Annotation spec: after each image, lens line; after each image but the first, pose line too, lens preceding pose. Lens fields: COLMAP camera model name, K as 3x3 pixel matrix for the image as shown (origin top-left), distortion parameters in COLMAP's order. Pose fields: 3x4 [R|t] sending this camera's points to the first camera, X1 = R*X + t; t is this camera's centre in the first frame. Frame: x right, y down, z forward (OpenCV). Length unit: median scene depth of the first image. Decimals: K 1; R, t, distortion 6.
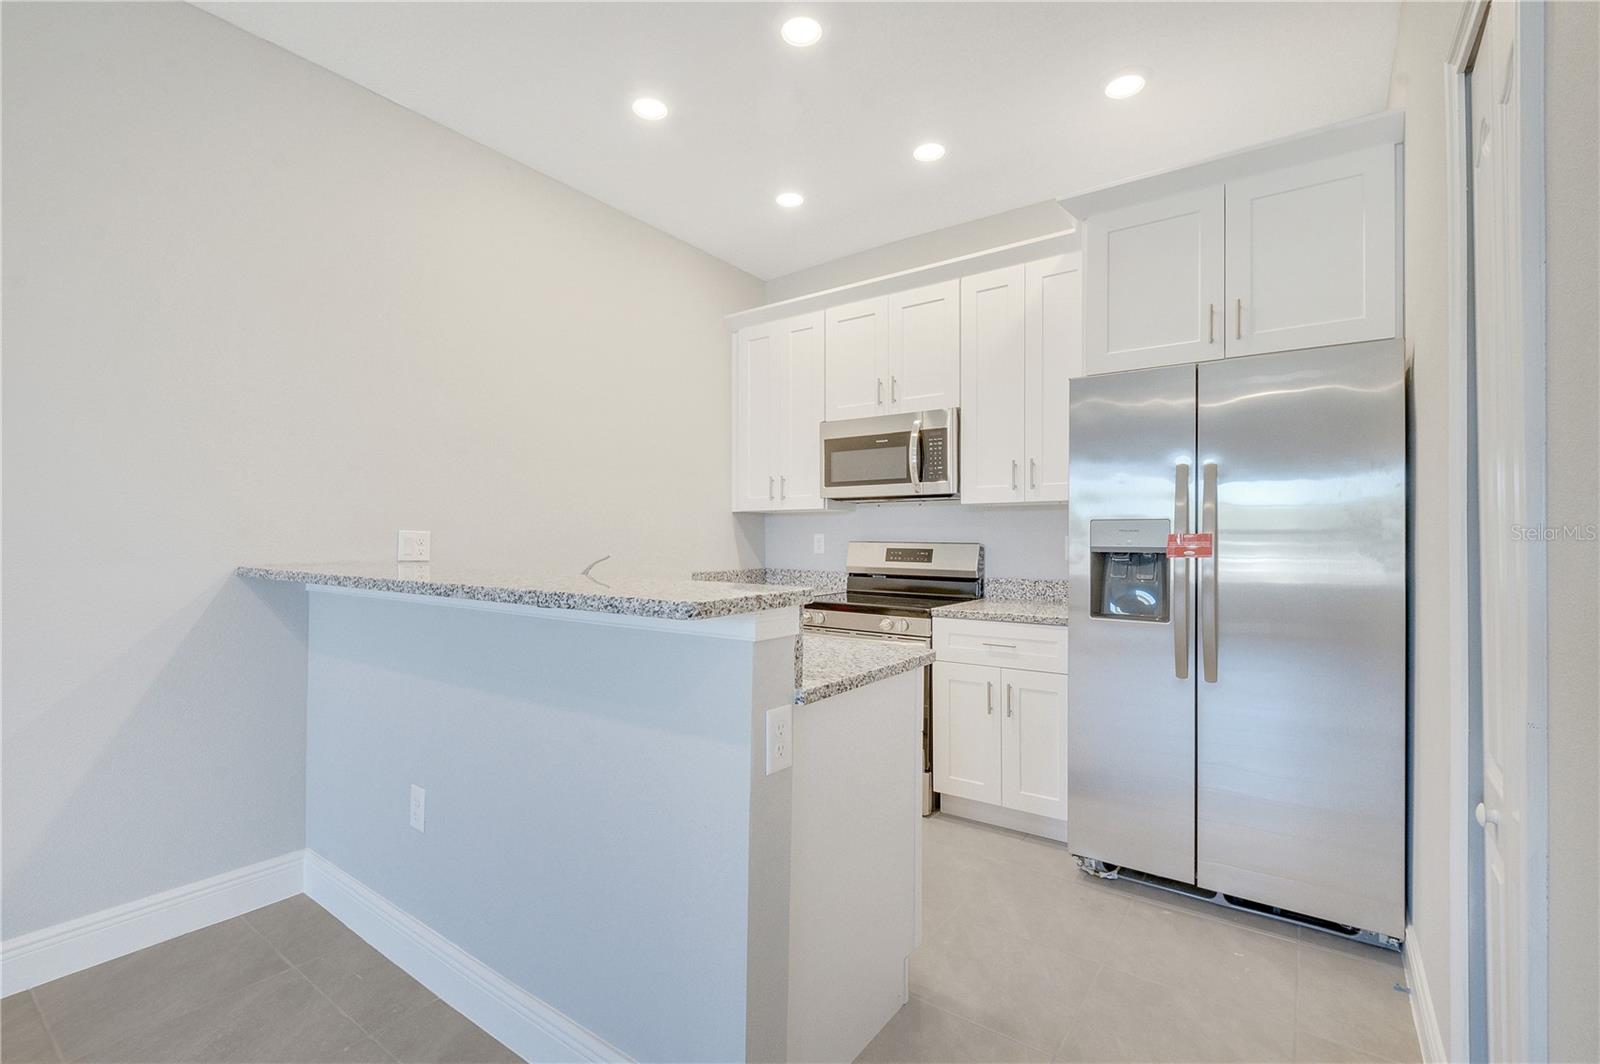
lens RADIAL K [[718.2, 0, 791.8], [0, 718.2, 534.1], [0, 0, 1]] dist [-0.004864, -0.001045]
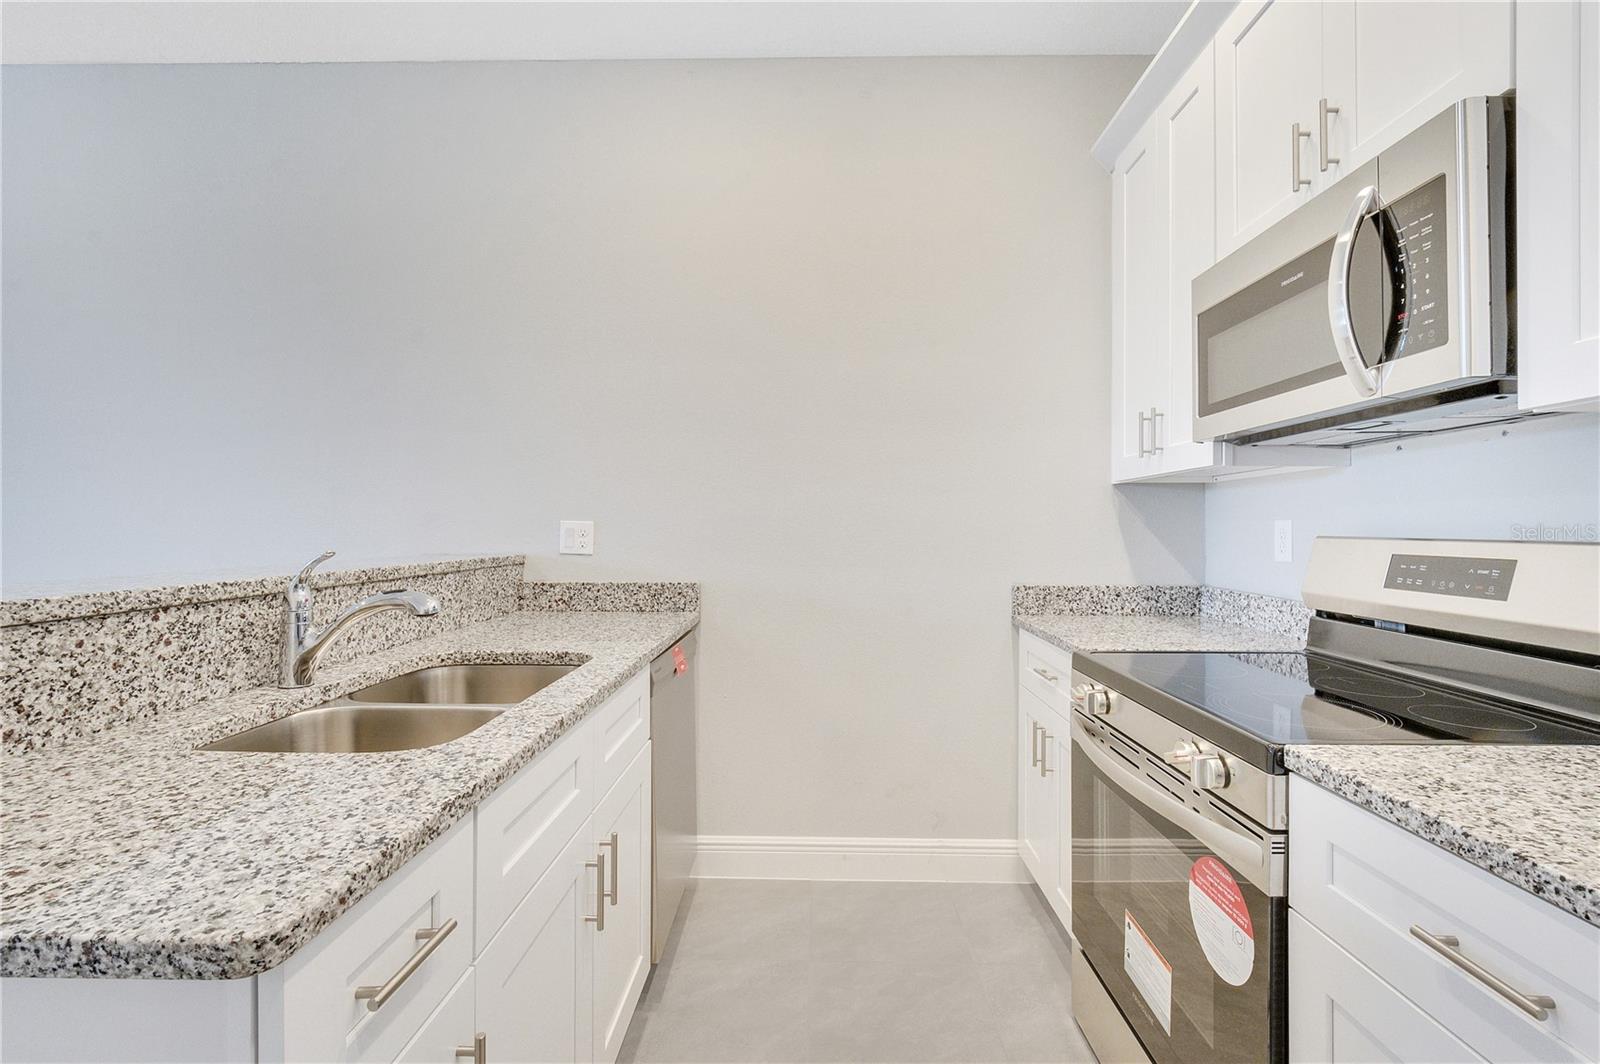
lens RADIAL K [[718.2, 0, 791.8], [0, 718.2, 534.1], [0, 0, 1]] dist [-0.004864, -0.001045]
pose [[0.565889, 0.003490, -0.824474, 0.365416], [0.002688, 0.999978, 0.006078, 0.007441], [0.824477, -0.005655, 0.565867, 0.696096]]
